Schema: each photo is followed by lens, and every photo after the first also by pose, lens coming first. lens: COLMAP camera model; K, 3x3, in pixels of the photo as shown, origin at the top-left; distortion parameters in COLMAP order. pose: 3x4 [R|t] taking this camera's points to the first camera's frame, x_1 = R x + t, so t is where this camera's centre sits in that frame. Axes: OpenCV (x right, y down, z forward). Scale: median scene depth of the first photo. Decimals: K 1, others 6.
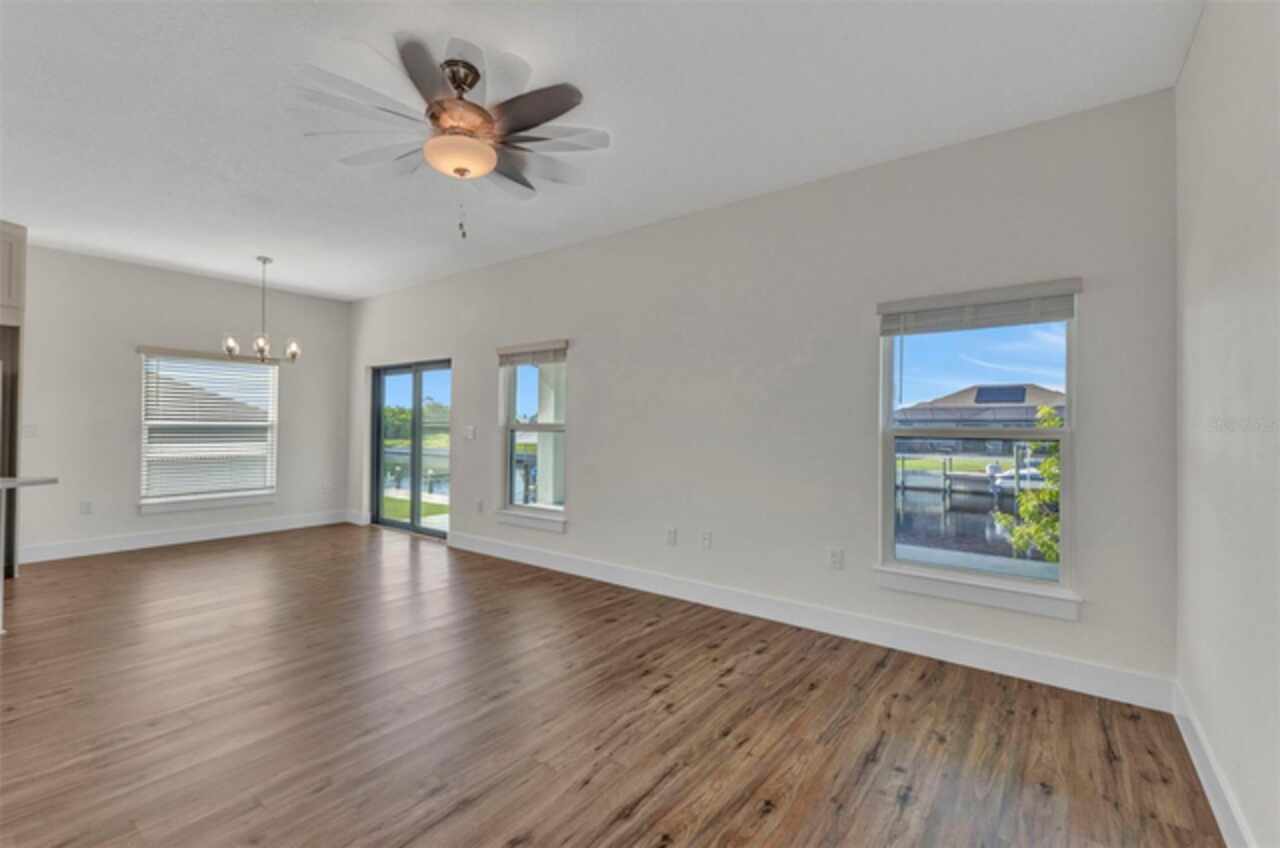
lens RADIAL K [[552.6, 0, 640.0], [0, 552.6, 428.2], [0, 0, 1]] dist [0.002021, 0.000095]
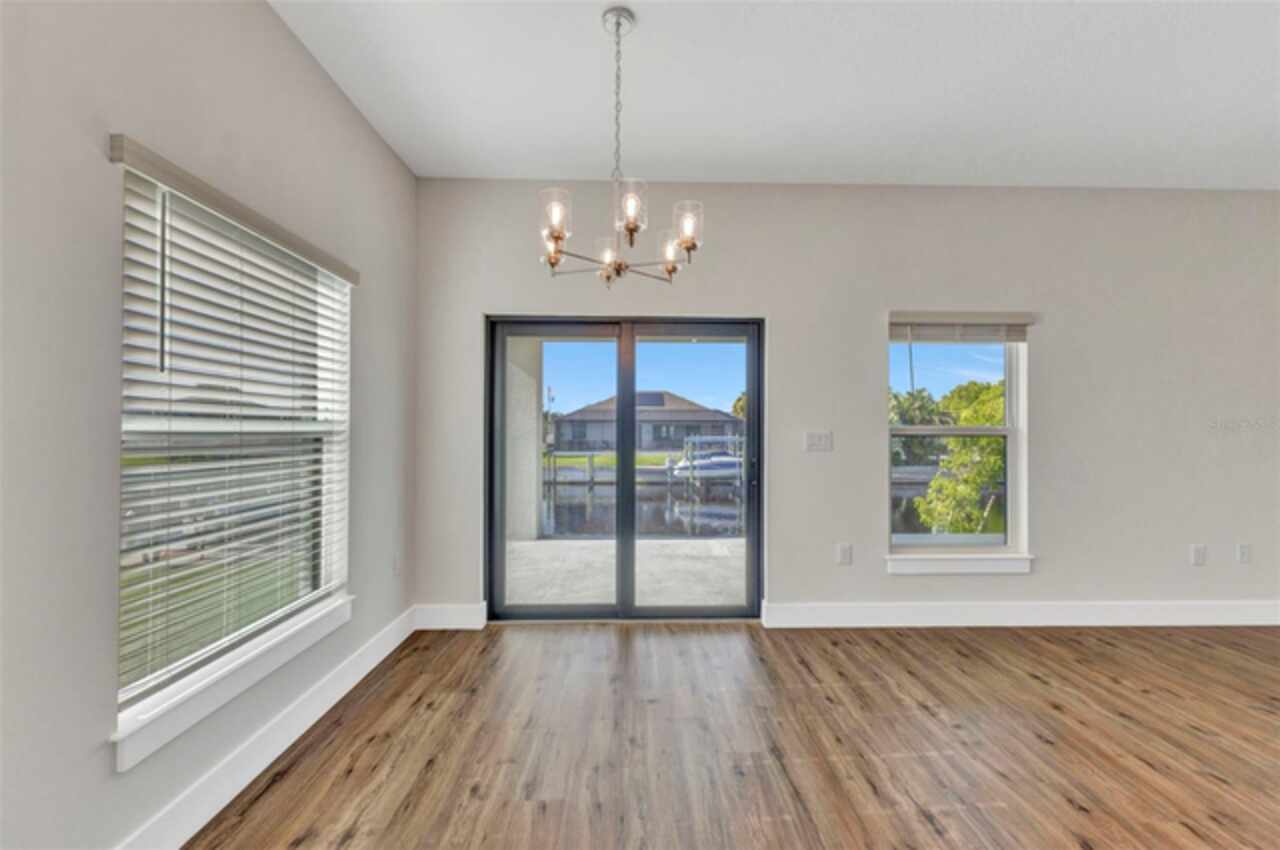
lens RADIAL K [[552.6, 0, 644.6], [0, 552.6, 424.4], [0, 0, 1]] dist [0.002021, 0.000095]
pose [[0.779968, -0.003542, 0.625810, -0.645499], [0.008257, 0.999955, -0.004631, -0.006741], [-0.625765, 0.008779, 0.779962, 0.477848]]
